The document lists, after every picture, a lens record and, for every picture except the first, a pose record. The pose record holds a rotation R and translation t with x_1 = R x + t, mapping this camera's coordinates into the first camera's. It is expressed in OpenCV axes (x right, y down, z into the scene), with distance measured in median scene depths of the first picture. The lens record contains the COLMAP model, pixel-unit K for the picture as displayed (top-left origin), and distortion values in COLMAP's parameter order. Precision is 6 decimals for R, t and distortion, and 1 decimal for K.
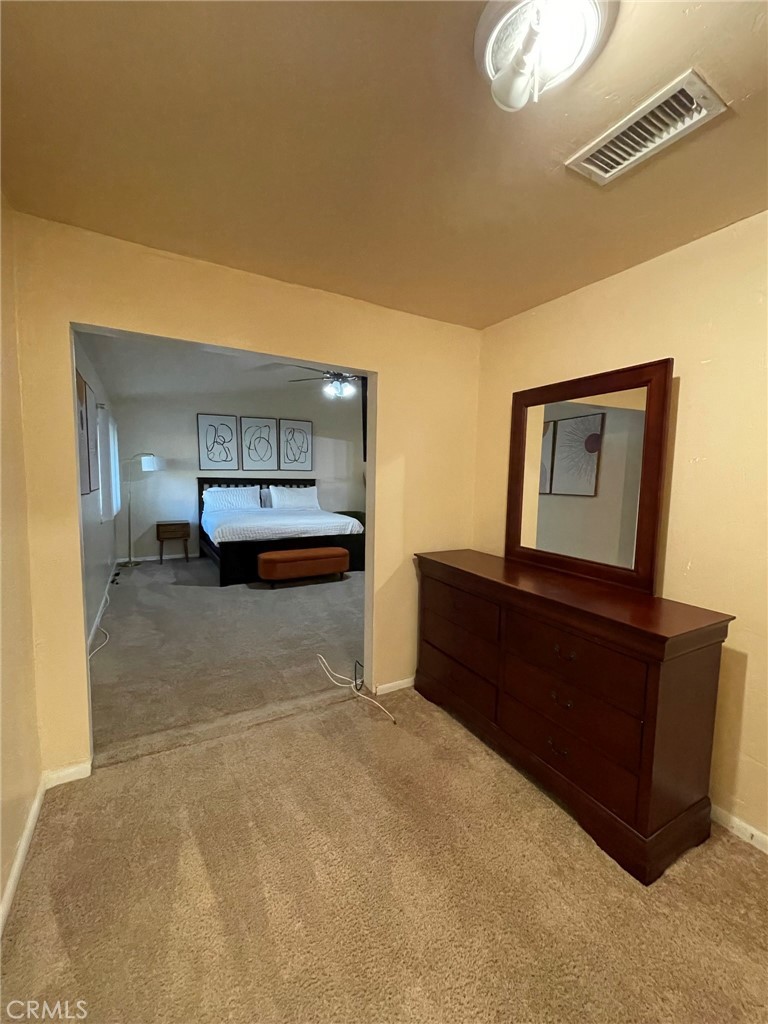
lens RADIAL K [[413.7, 0, 388.1], [0, 413.7, 511.6], [0, 0, 1]] dist [-0.001472, 0.001128]
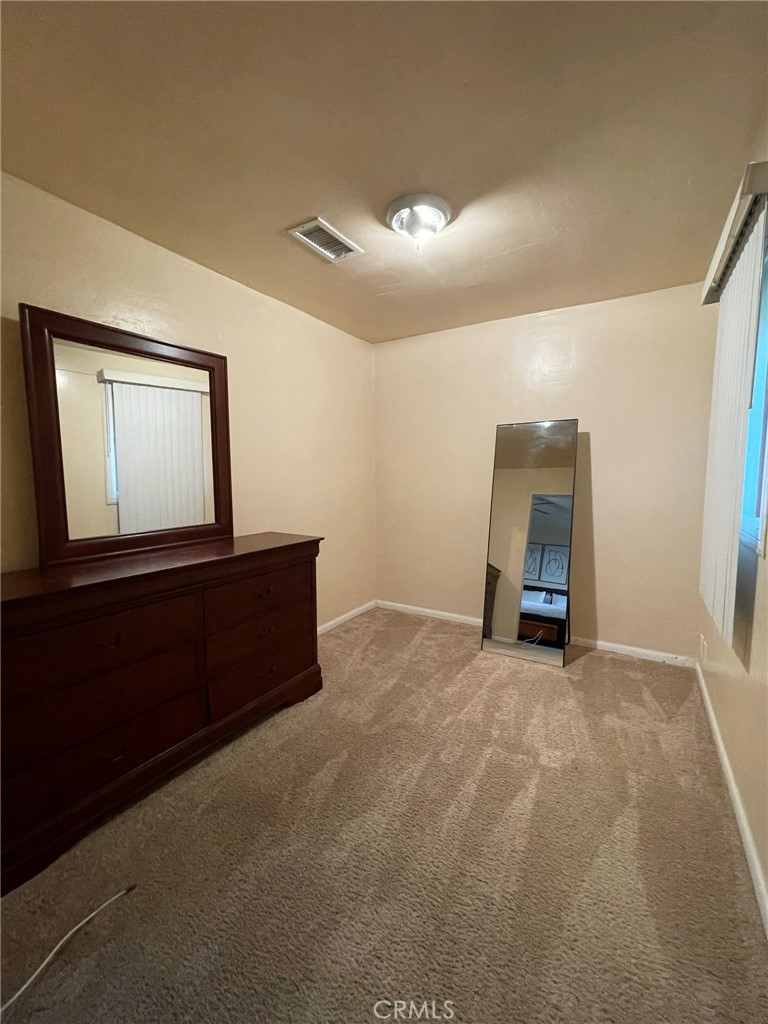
lens RADIAL K [[413.7, 0, 388.1], [0, 413.7, 511.6], [0, 0, 1]] dist [-0.001472, 0.001128]
pose [[-0.480396, -0.098417, 0.871513, -0.715420], [0.075666, 0.985328, 0.152979, -0.039180], [-0.873782, 0.139434, -0.465901, 1.123329]]
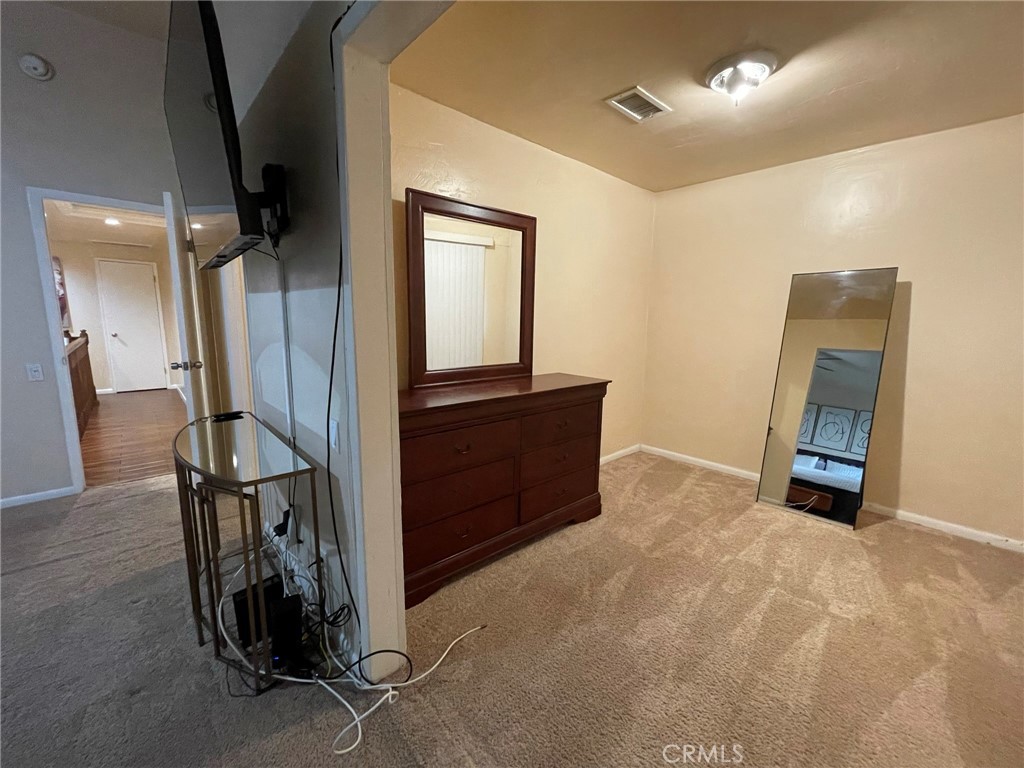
lens RADIAL K [[413.7, 0, 513.1], [0, 413.7, 380.3], [0, 0, 1]] dist [-0.001472, 0.001128]
pose [[-0.222075, -0.166559, 0.960698, -0.794860], [0.070742, 0.979952, 0.186250, -0.066090], [-0.972460, 0.109323, -0.205841, 1.331764]]
